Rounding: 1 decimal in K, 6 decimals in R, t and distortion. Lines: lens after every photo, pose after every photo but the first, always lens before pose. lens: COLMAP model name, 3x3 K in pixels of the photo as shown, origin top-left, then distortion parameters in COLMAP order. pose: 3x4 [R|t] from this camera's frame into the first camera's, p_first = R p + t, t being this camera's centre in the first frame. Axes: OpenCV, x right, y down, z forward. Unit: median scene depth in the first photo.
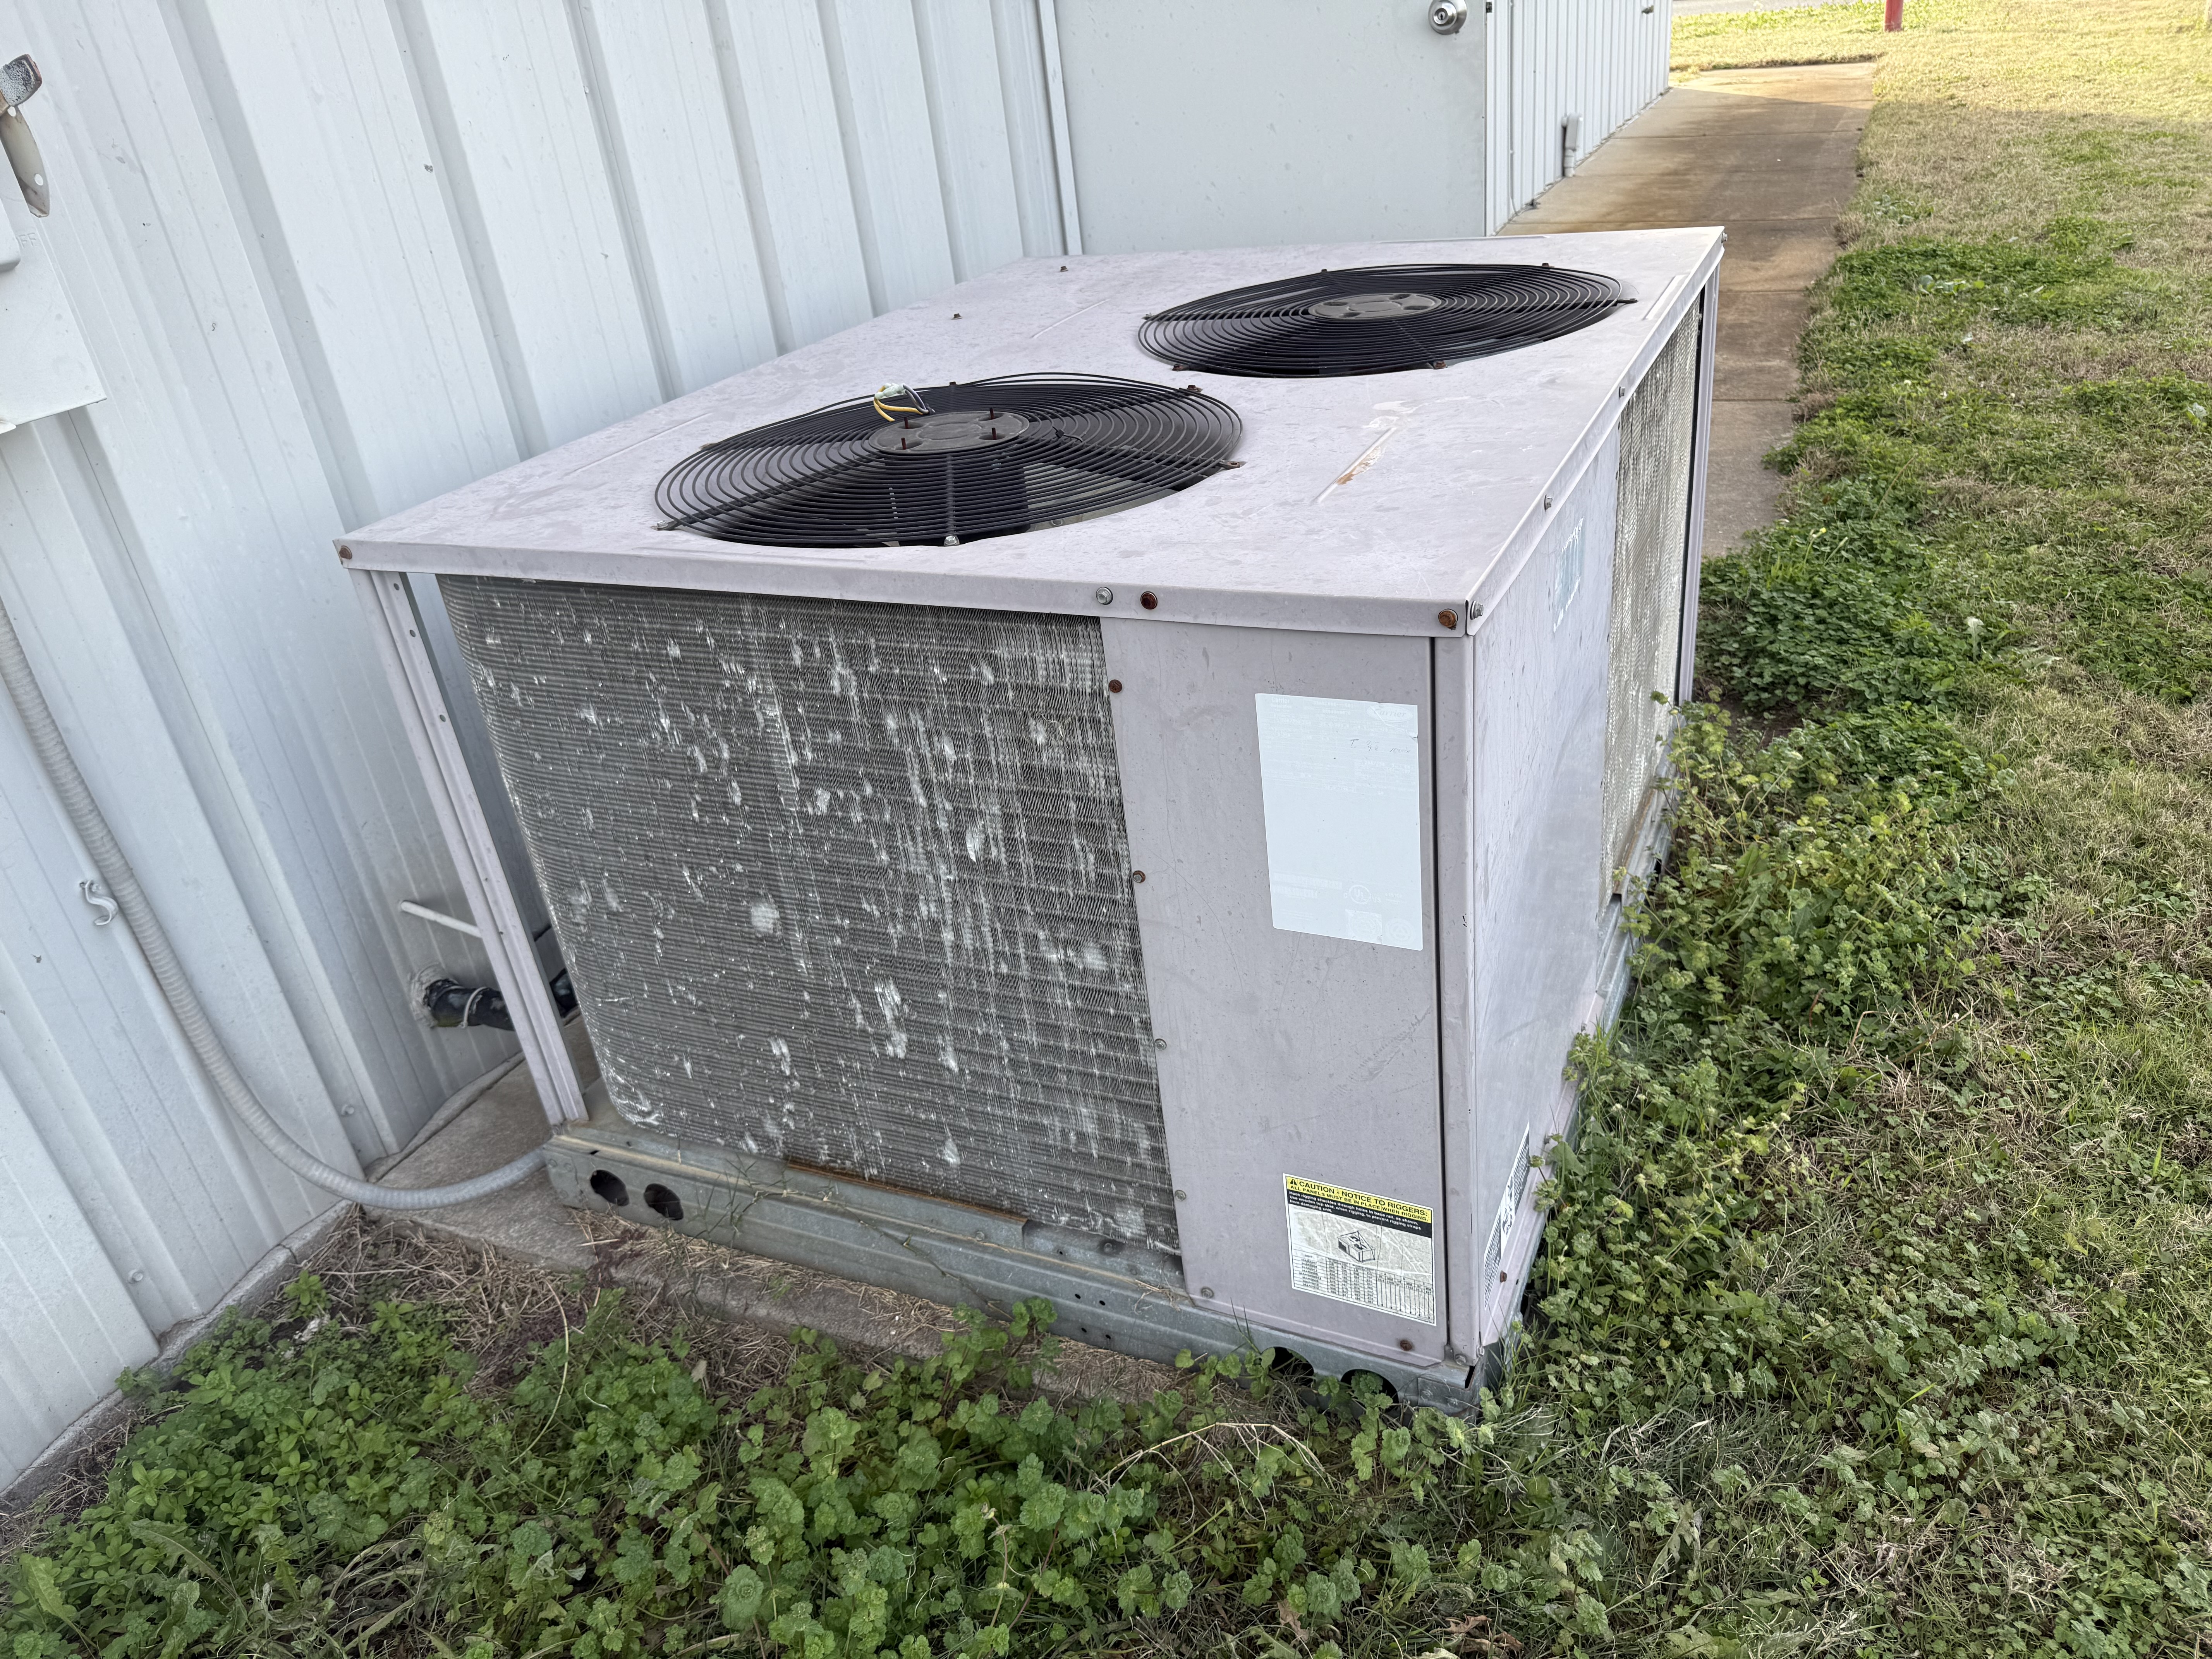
lens RADIAL K [[1561.2, 0, 1107.0], [0, 1561.2, 824.4], [0, 0, 1]] dist [0.074533, -0.068434]
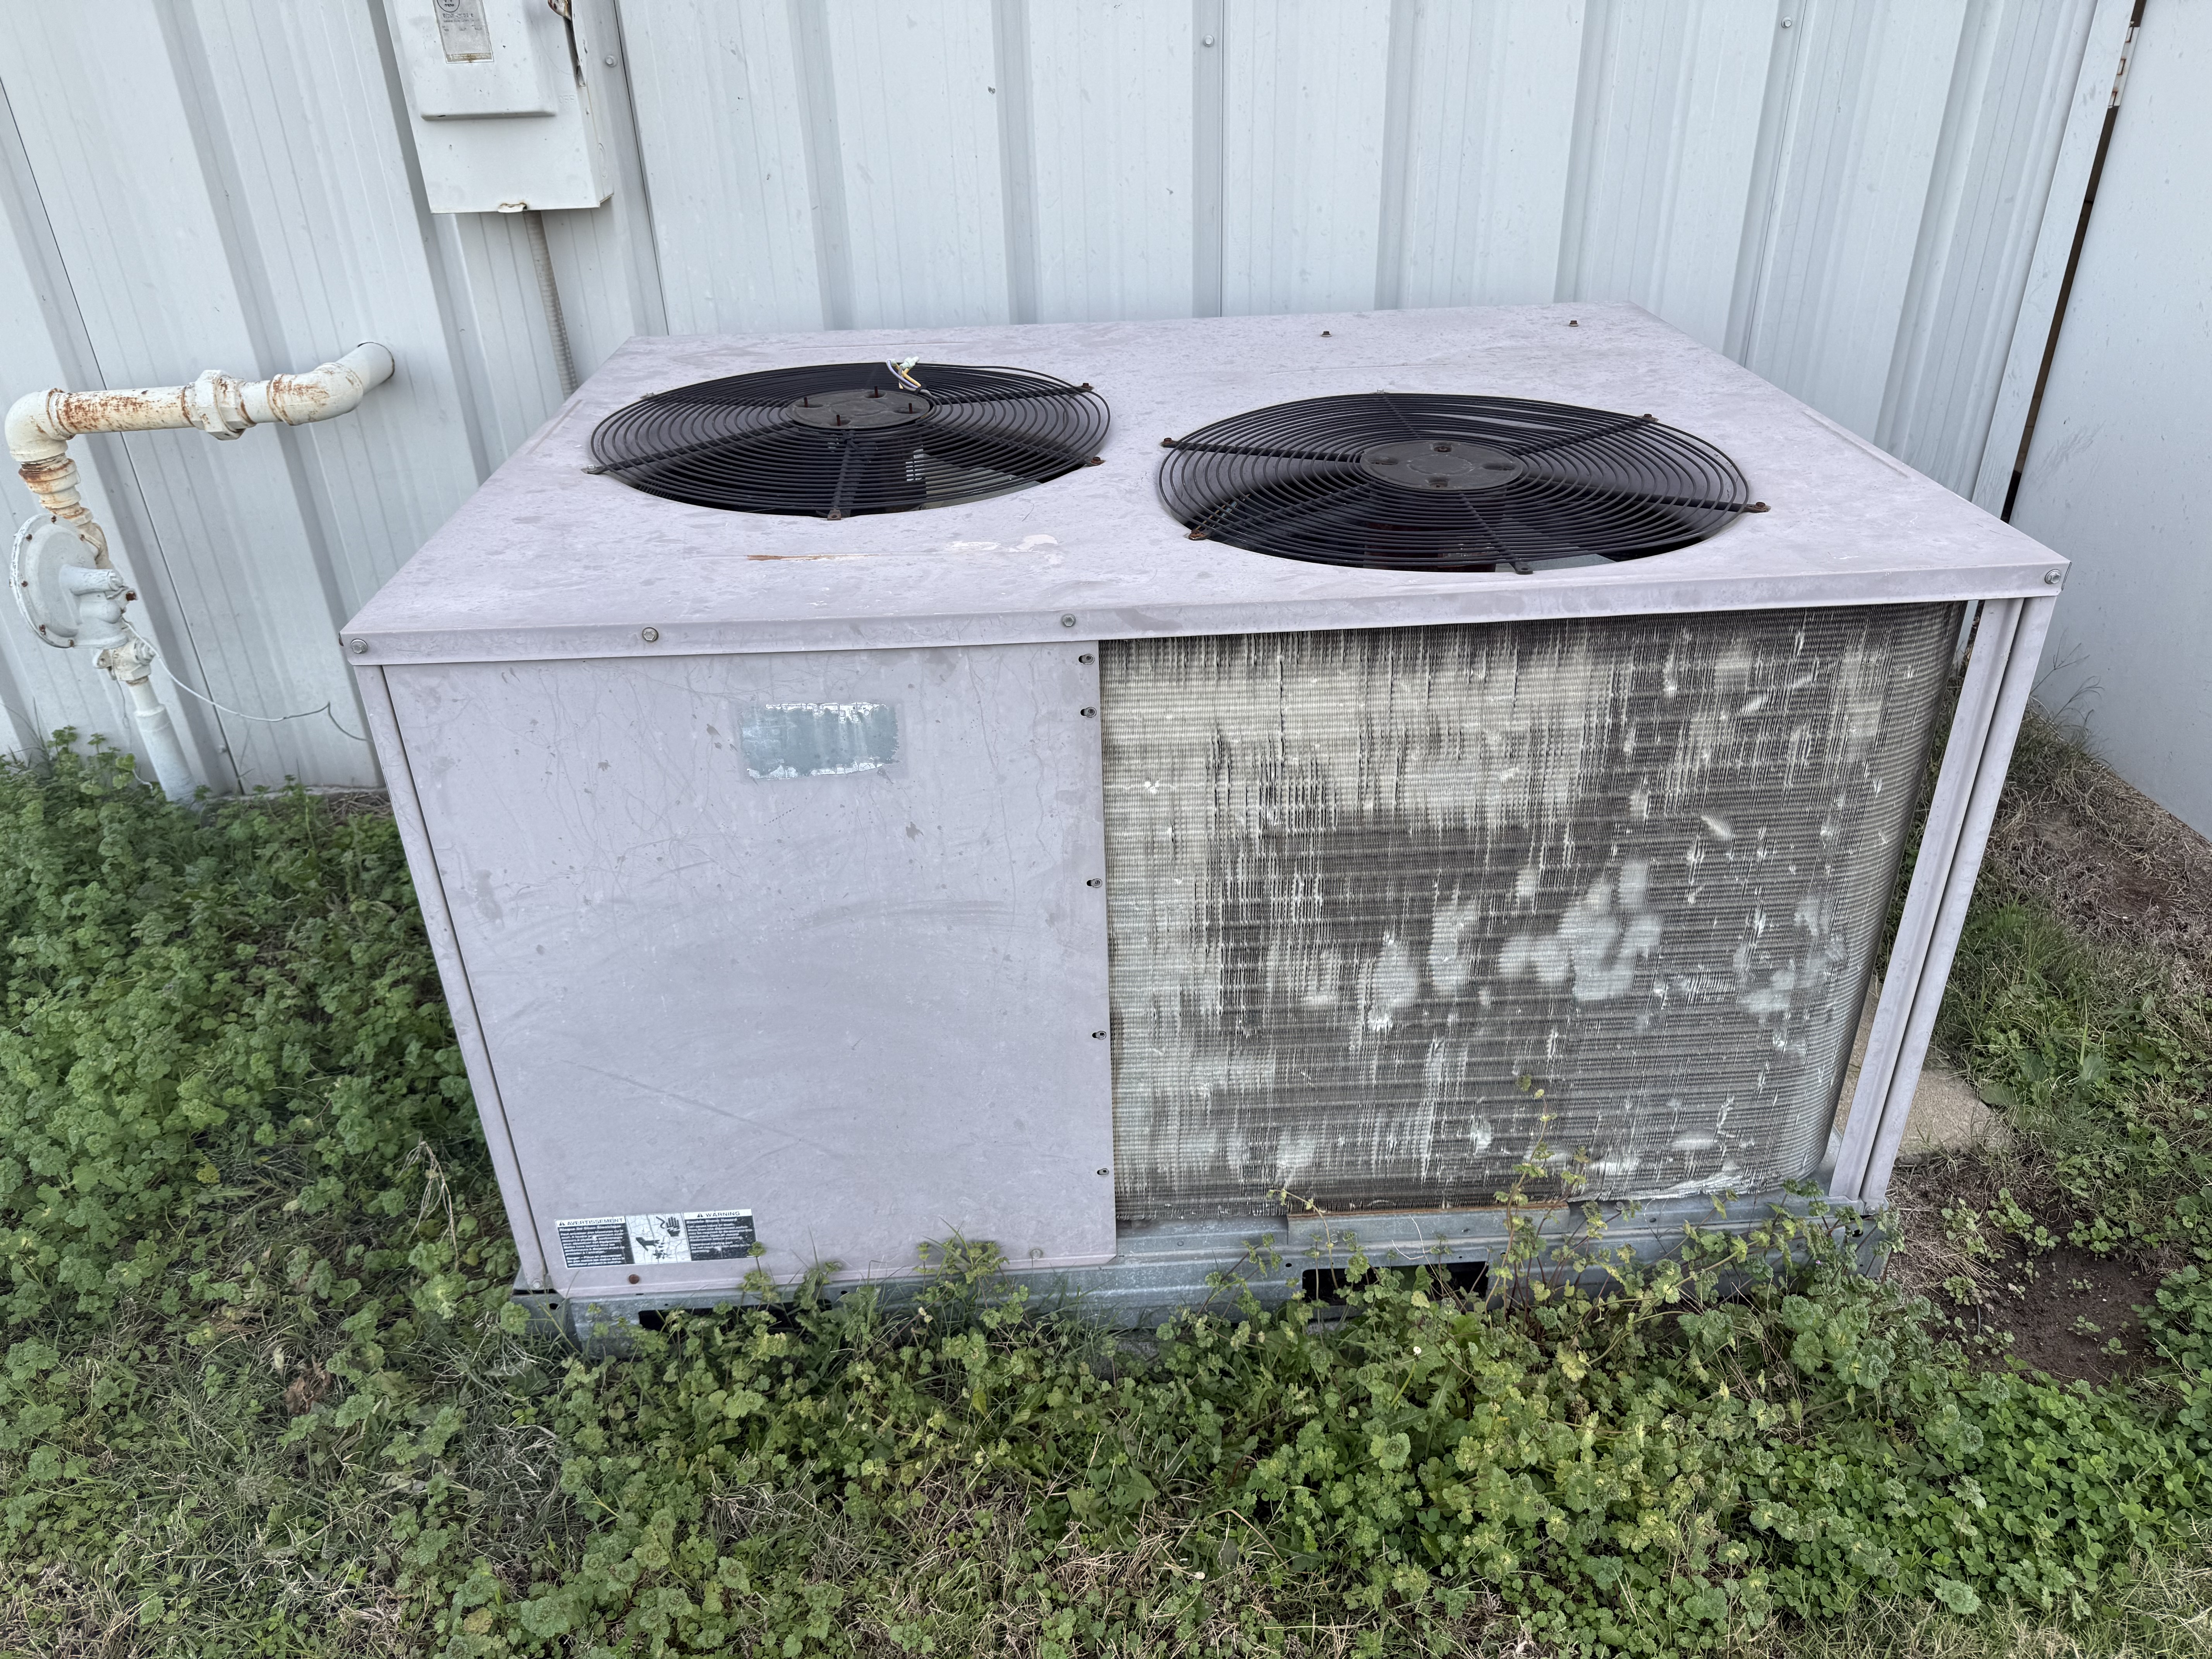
lens RADIAL K [[1561.2, 0, 1109.0], [0, 1561.2, 830.7], [0, 0, 1]] dist [0.074533, -0.068434]
pose [[0.458123, 0.520811, -0.720333, 0.989674], [-0.445060, 0.835876, 0.321298, -0.454884], [0.769445, 0.173397, 0.614726, 0.512419]]
